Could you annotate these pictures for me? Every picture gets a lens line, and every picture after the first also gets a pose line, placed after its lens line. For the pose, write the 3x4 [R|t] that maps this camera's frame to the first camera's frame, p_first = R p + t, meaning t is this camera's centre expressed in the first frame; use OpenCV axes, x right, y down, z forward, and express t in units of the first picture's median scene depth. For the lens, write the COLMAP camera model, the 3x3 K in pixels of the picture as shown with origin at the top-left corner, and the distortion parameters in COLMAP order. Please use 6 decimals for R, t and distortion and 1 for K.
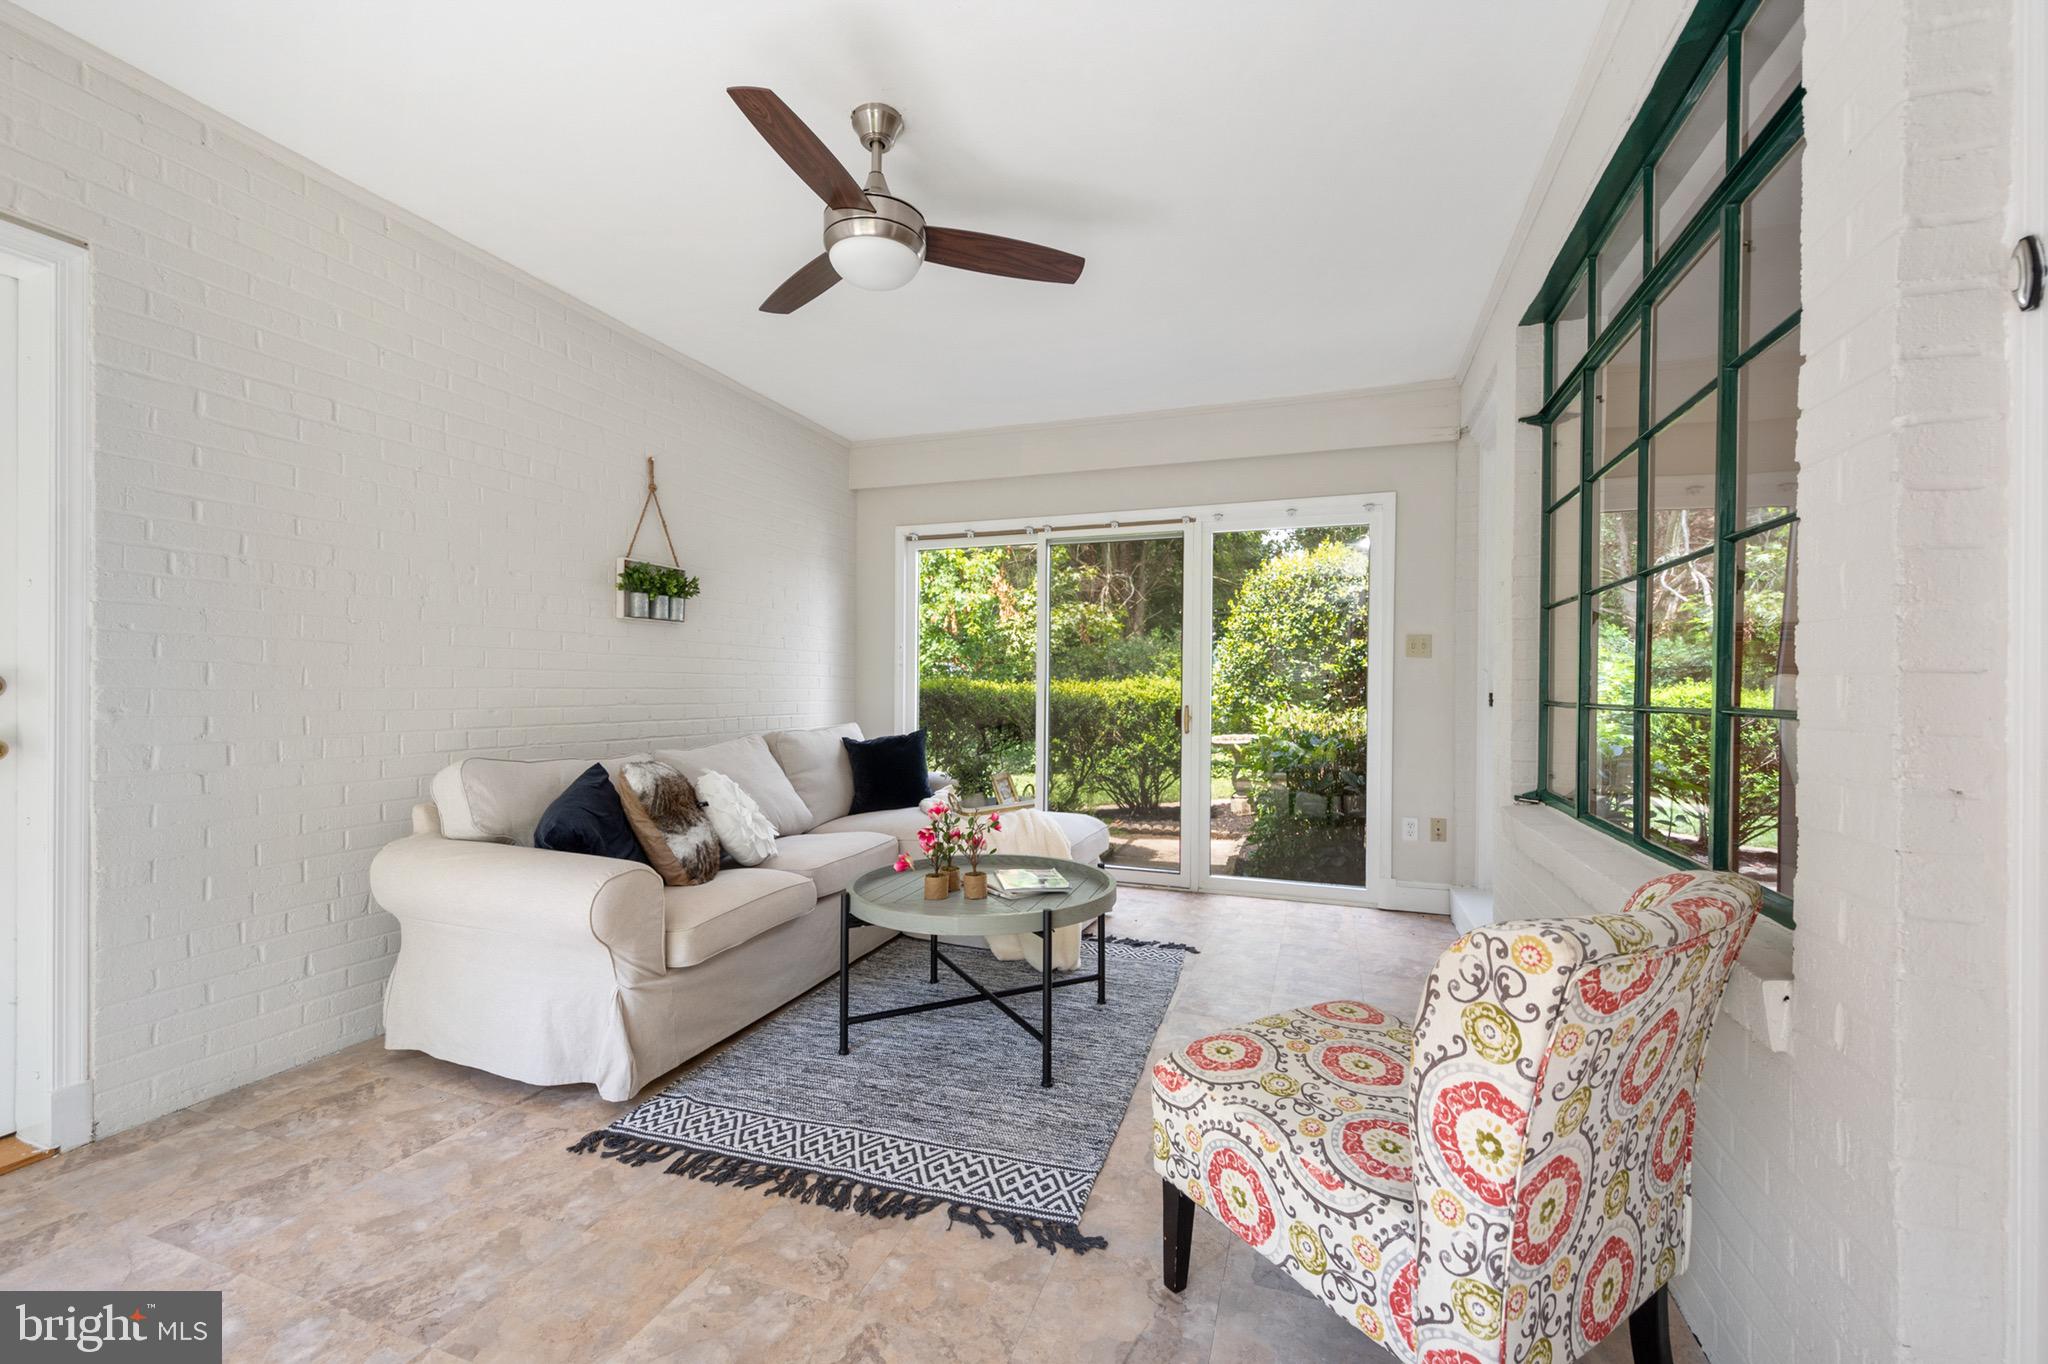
lens RADIAL K [[821.6, 0, 1024.0], [0, 821.6, 690.8], [0, 0, 1]] dist [0.000091, -0.000114]
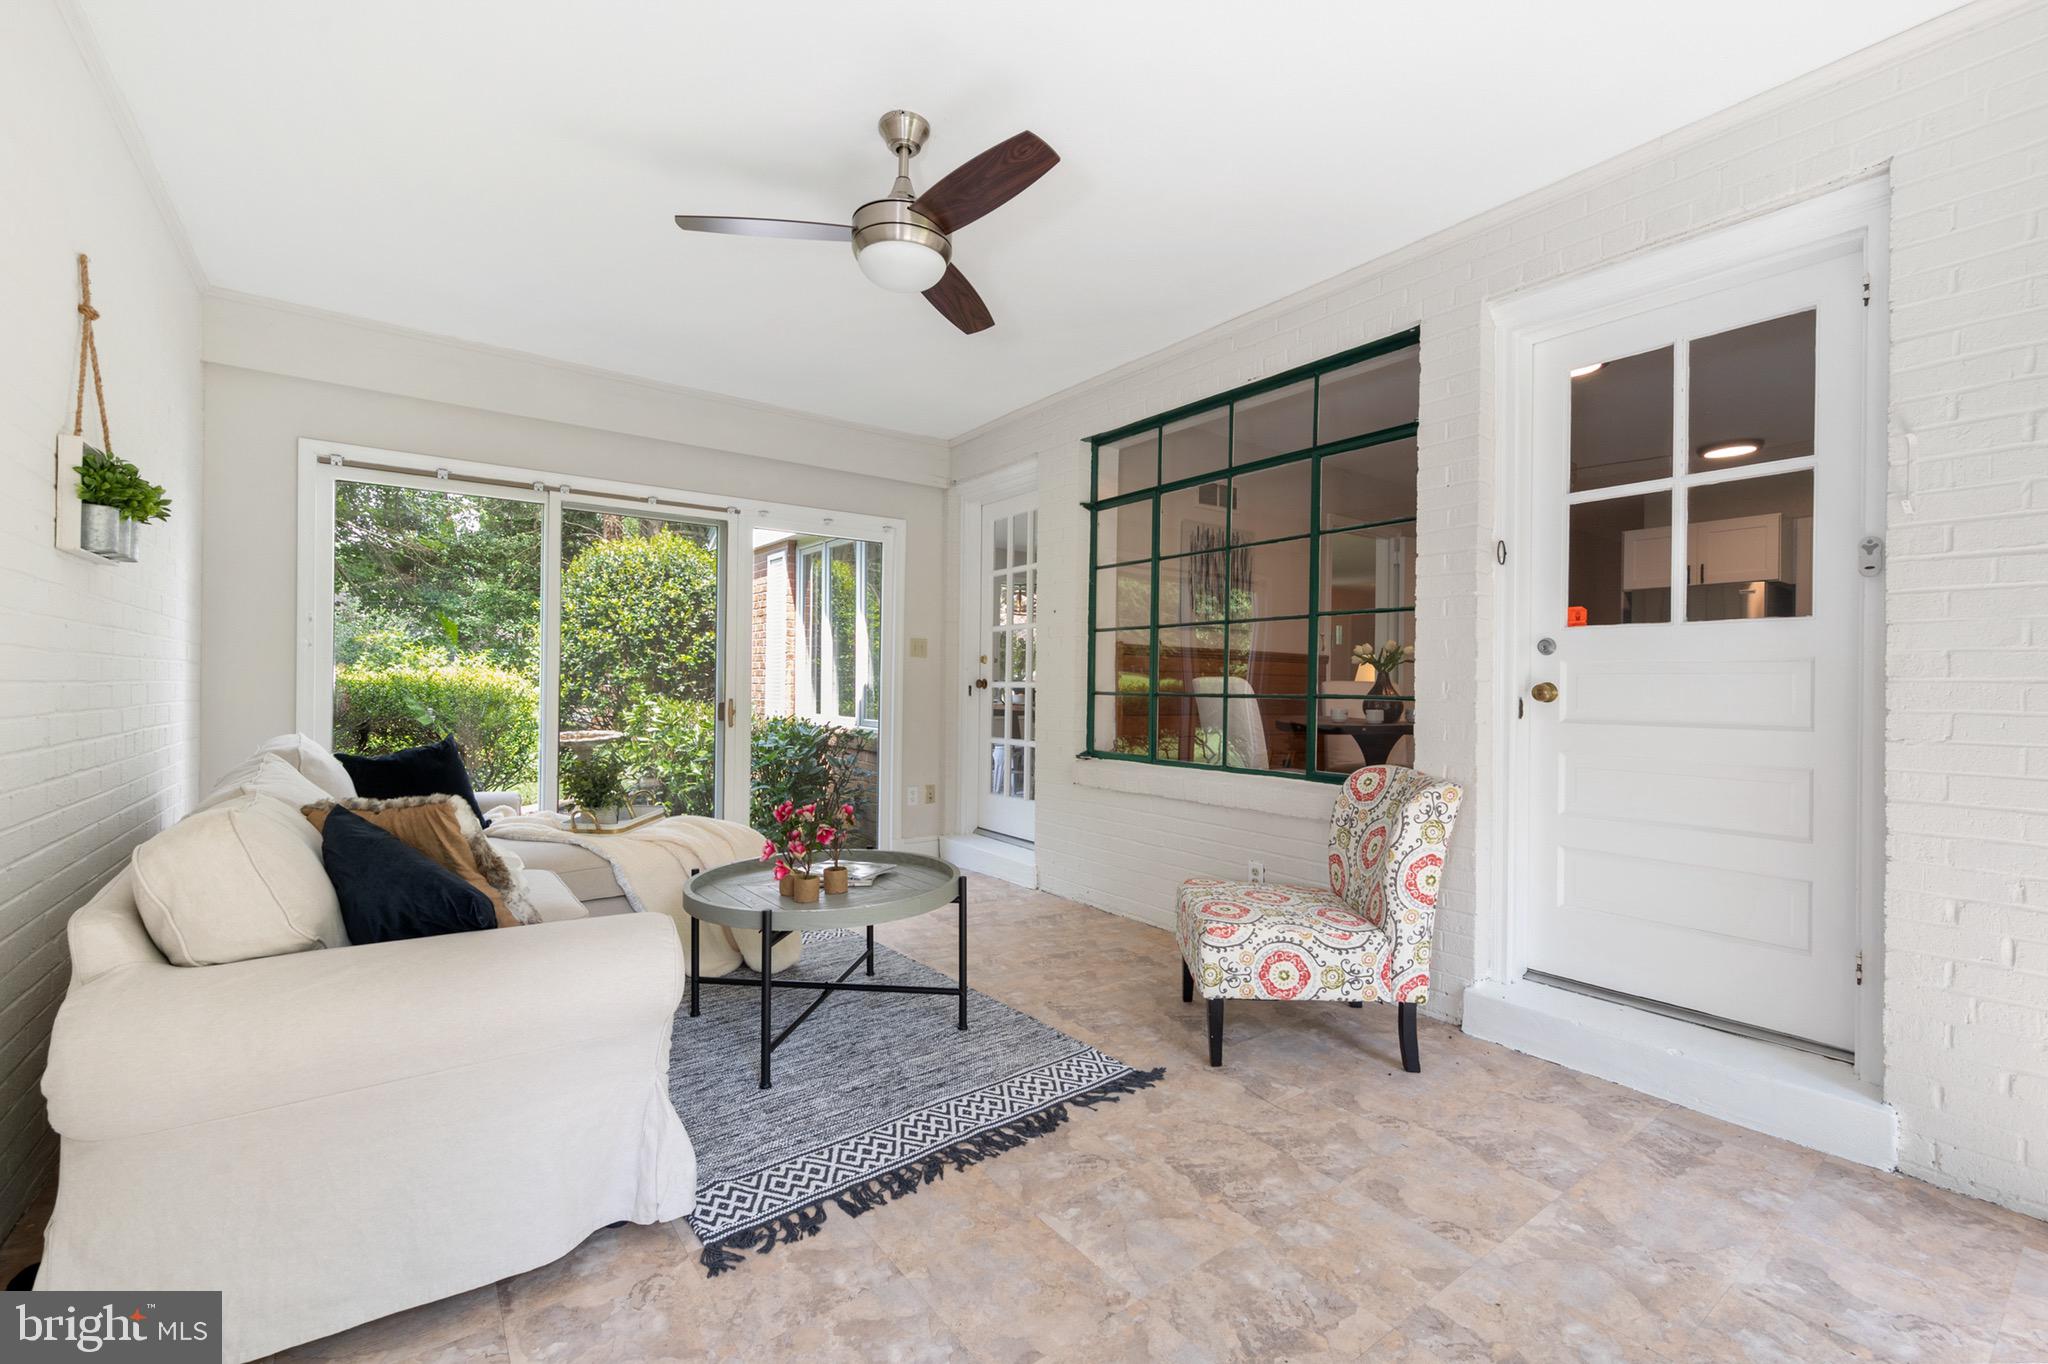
lens RADIAL K [[859.6, 0, 1026.2], [0, 859.6, 689.6], [0, 0, 1]] dist [0.000081, -0.000403]
pose [[0.553571, -0.005933, 0.832781, -1.109592], [-0.002777, 0.999956, 0.008970, -0.007358], [-0.832797, -0.007278, 0.553530, 0.314573]]
